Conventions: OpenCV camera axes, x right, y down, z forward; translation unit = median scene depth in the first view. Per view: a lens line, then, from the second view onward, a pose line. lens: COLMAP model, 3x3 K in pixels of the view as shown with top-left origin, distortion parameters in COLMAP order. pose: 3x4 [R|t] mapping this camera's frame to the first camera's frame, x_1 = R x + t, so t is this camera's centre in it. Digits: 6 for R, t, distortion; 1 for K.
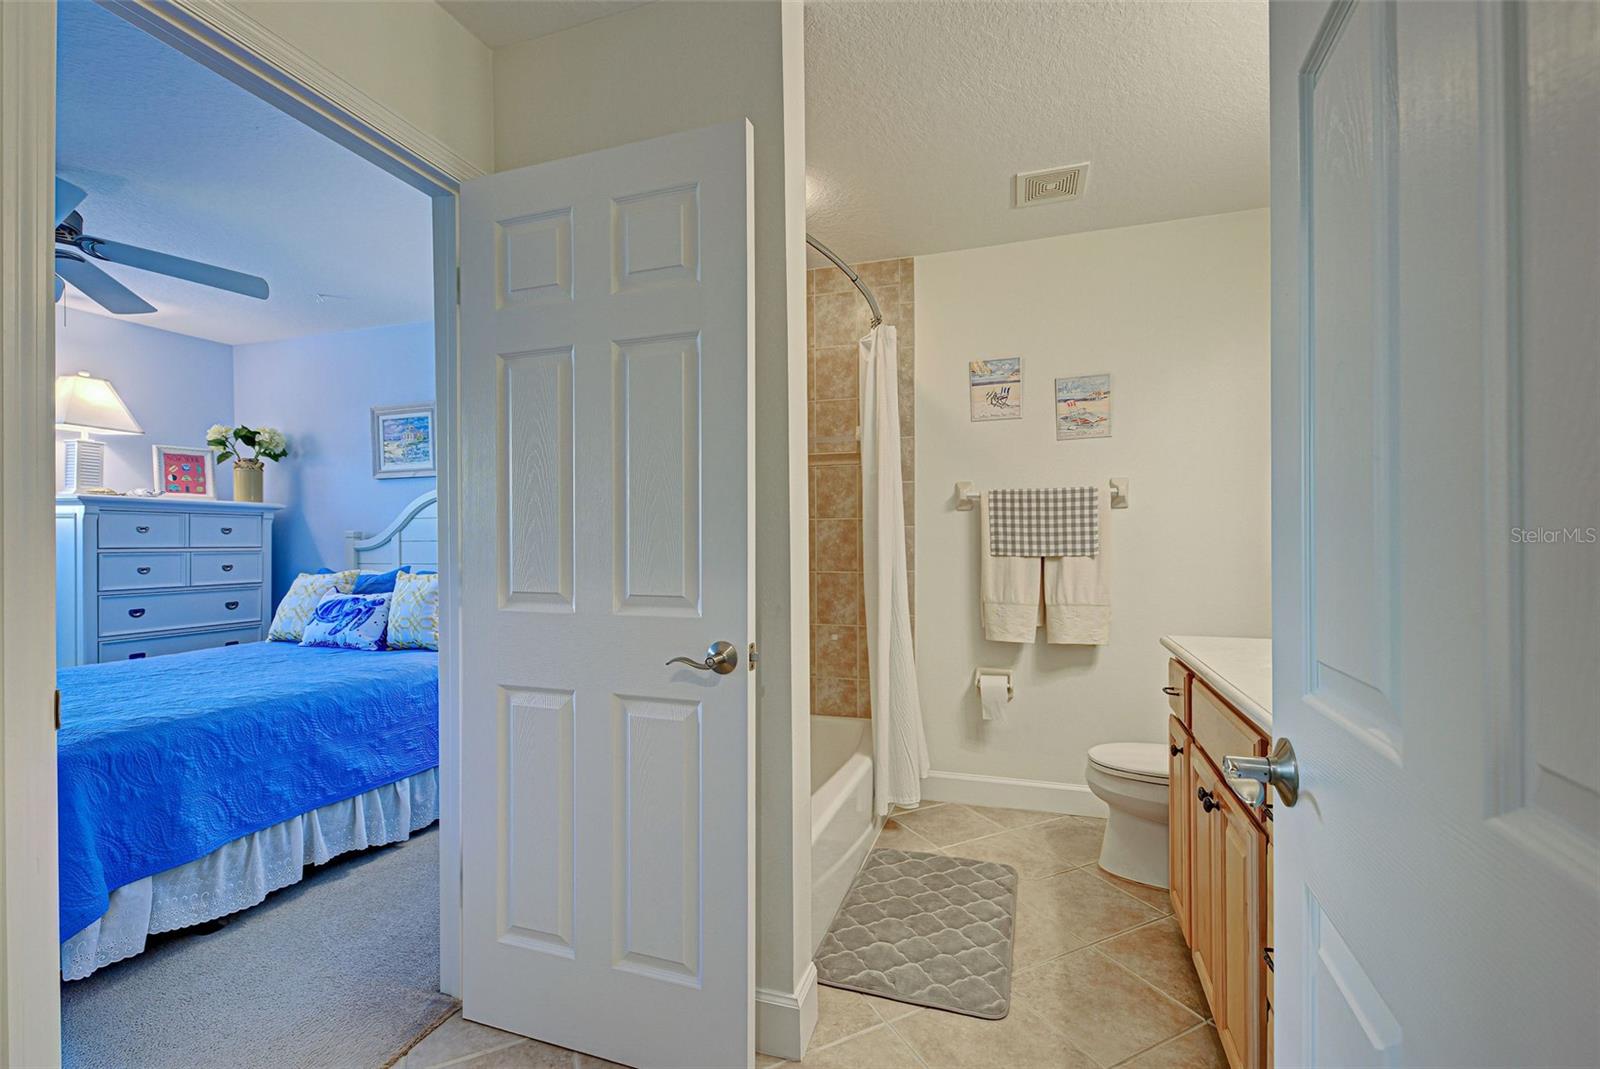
lens RADIAL K [[688.1, 0, 798.2], [0, 688.1, 525.6], [0, 0, 1]] dist [0.010275, -0.000051]
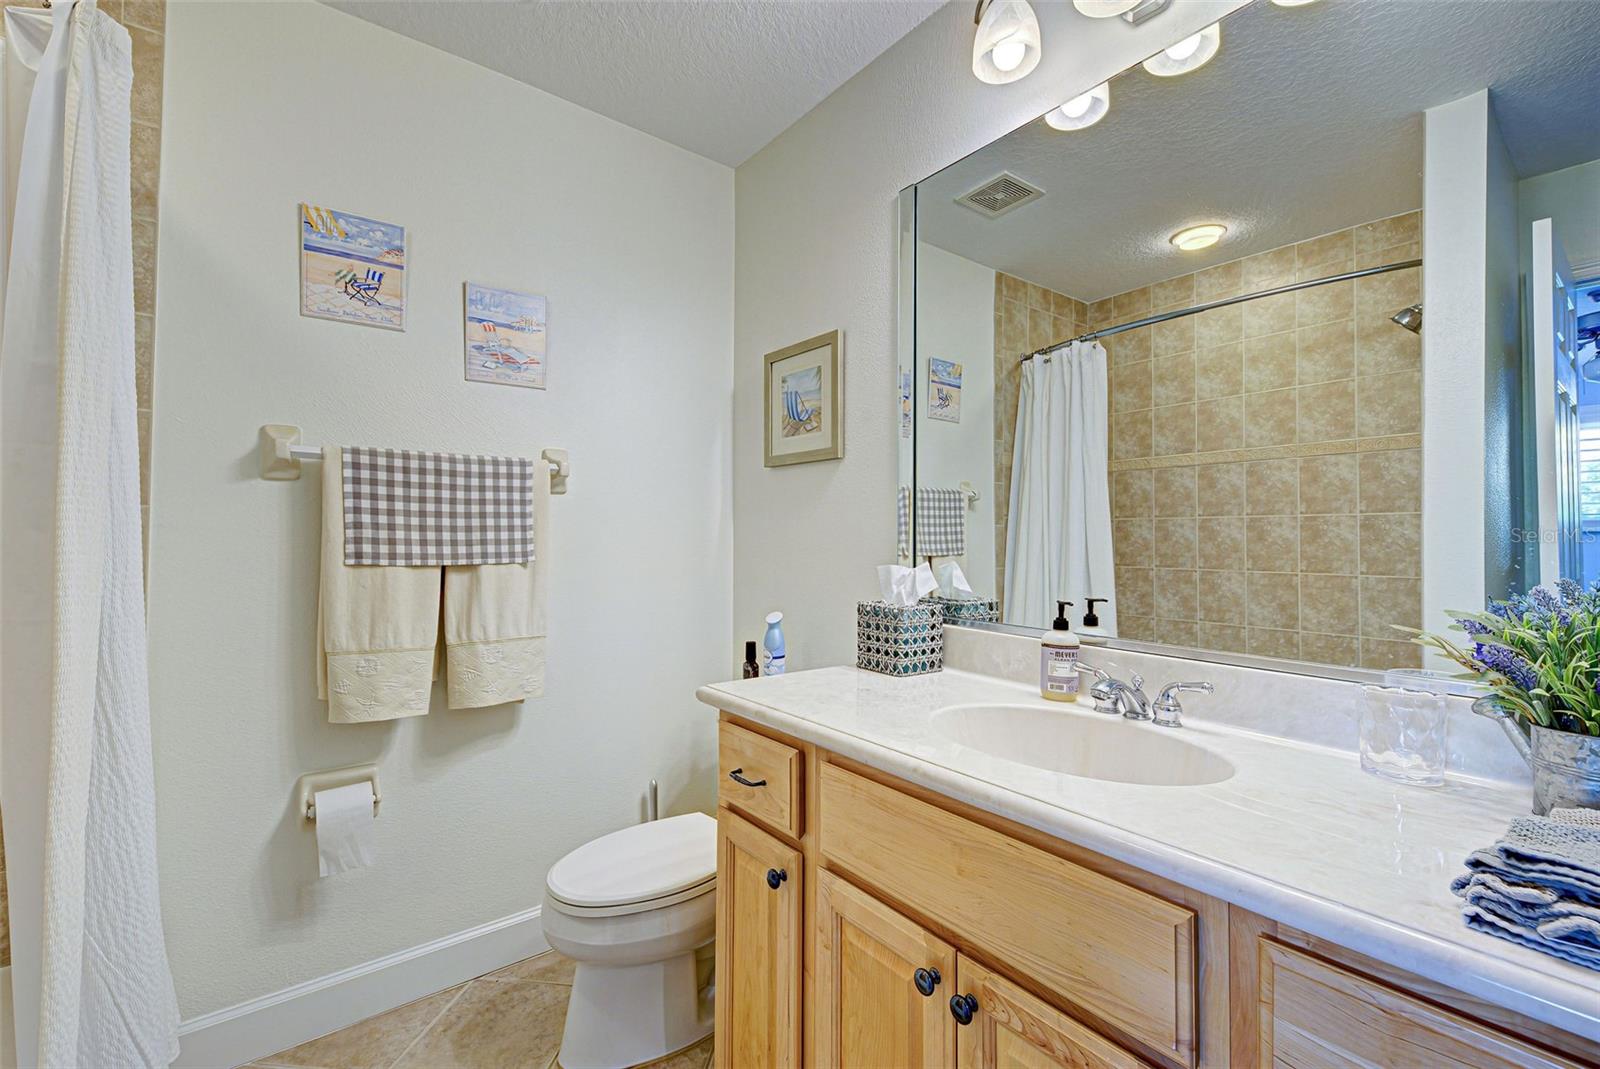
lens RADIAL K [[688.1, 0, 798.2], [0, 688.1, 525.6], [0, 0, 1]] dist [0.010275, -0.000051]
pose [[0.544003, 0.024917, 0.838714, 0.016232], [-0.028260, 0.999536, -0.011365, 0.008052], [-0.838608, -0.017519, 0.544454, 0.411613]]
